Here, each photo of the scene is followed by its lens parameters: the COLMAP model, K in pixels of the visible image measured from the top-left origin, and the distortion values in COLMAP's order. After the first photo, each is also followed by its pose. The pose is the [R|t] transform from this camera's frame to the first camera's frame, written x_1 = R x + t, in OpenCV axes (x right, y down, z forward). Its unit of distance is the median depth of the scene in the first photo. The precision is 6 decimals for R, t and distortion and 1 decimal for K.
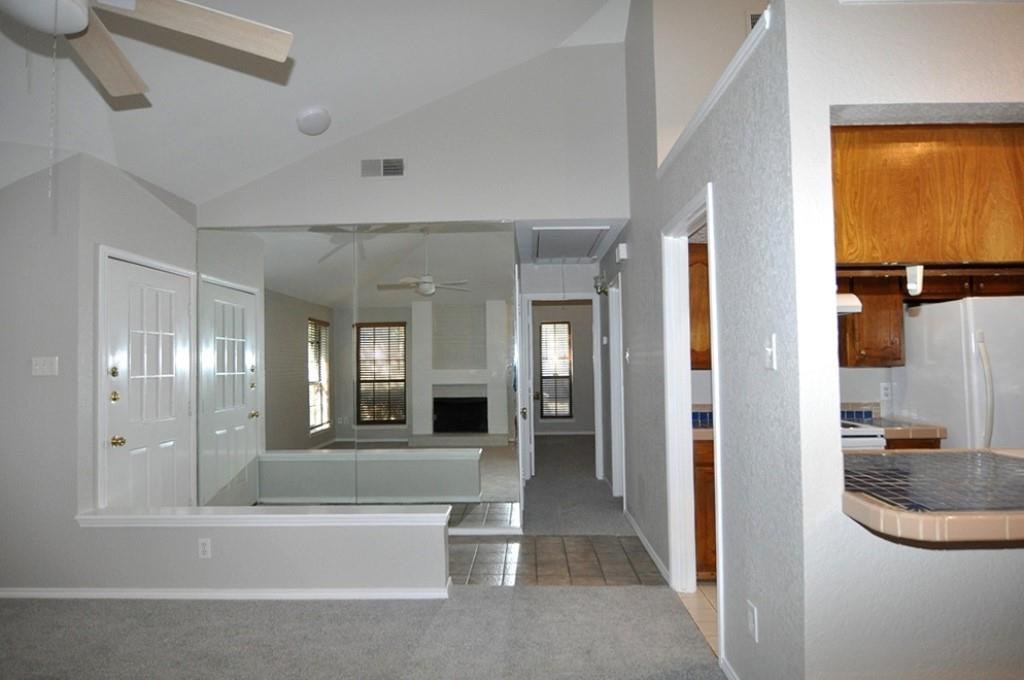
lens RADIAL K [[580.6, 0, 515.4], [0, 580.6, 341.5], [0, 0, 1]] dist [-0.015481, -0.001931]
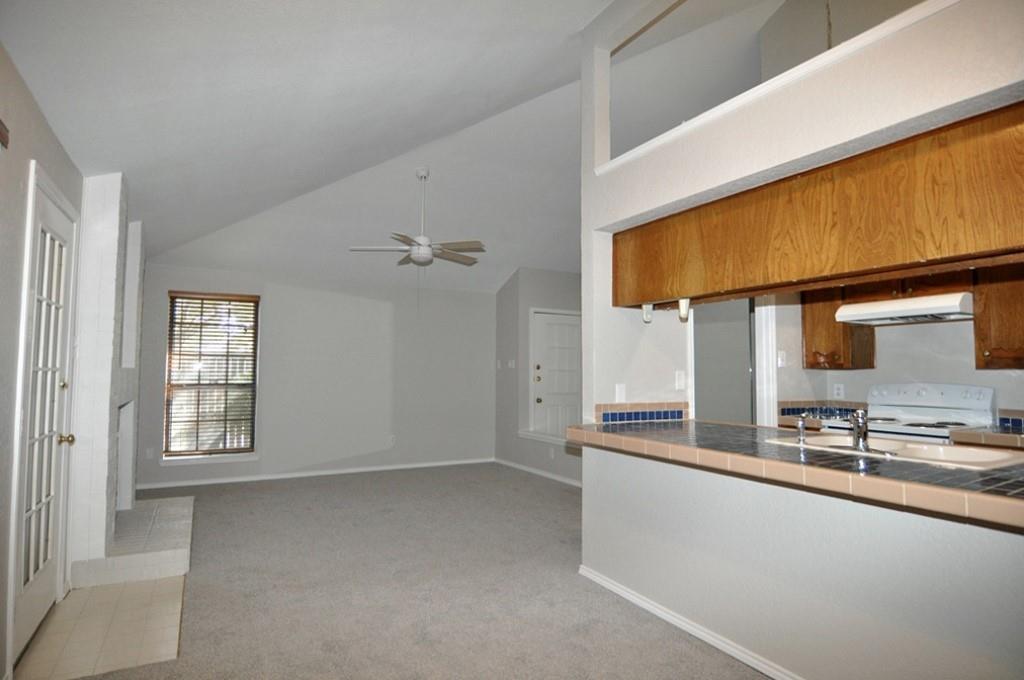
lens RADIAL K [[580.6, 0, 515.4], [0, 580.6, 341.5], [0, 0, 1]] dist [-0.015481, -0.001931]
pose [[0.498860, -0.035656, -0.865949, 1.136466], [0.025039, 0.999329, -0.026723, 0.012518], [0.866321, -0.008352, 0.499419, -0.135676]]
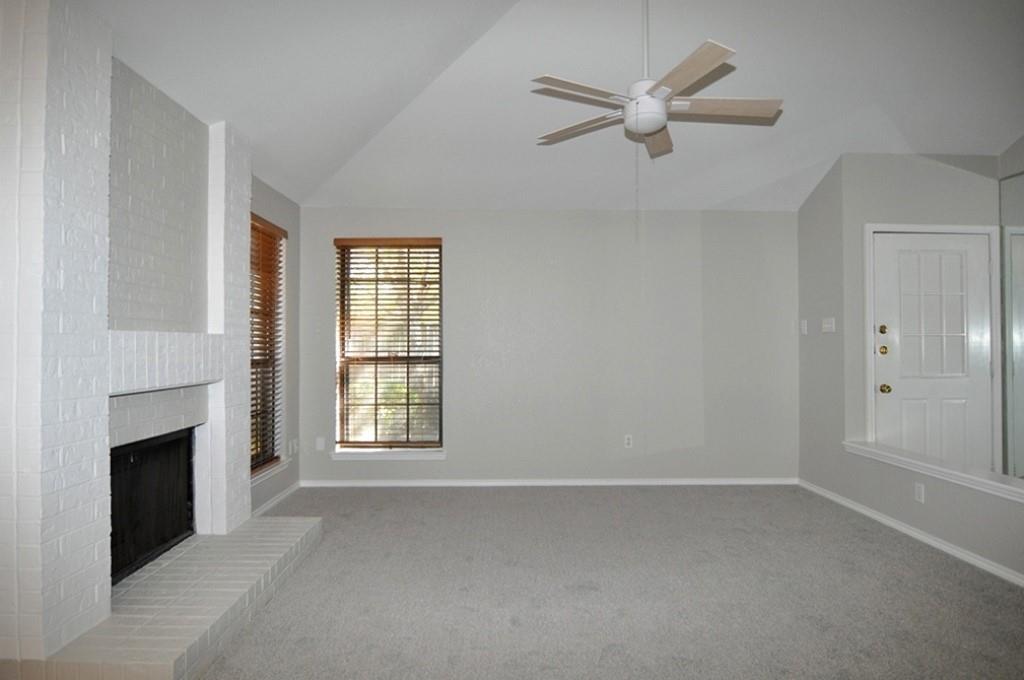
lens RADIAL K [[580.6, 0, 515.4], [0, 580.6, 341.5], [0, 0, 1]] dist [-0.015481, -0.001931]
pose [[0.040225, 0.002714, -0.999187, 0.457223], [0.039289, 0.999219, 0.004296, 0.043702], [0.998418, -0.039429, 0.040086, 0.210521]]
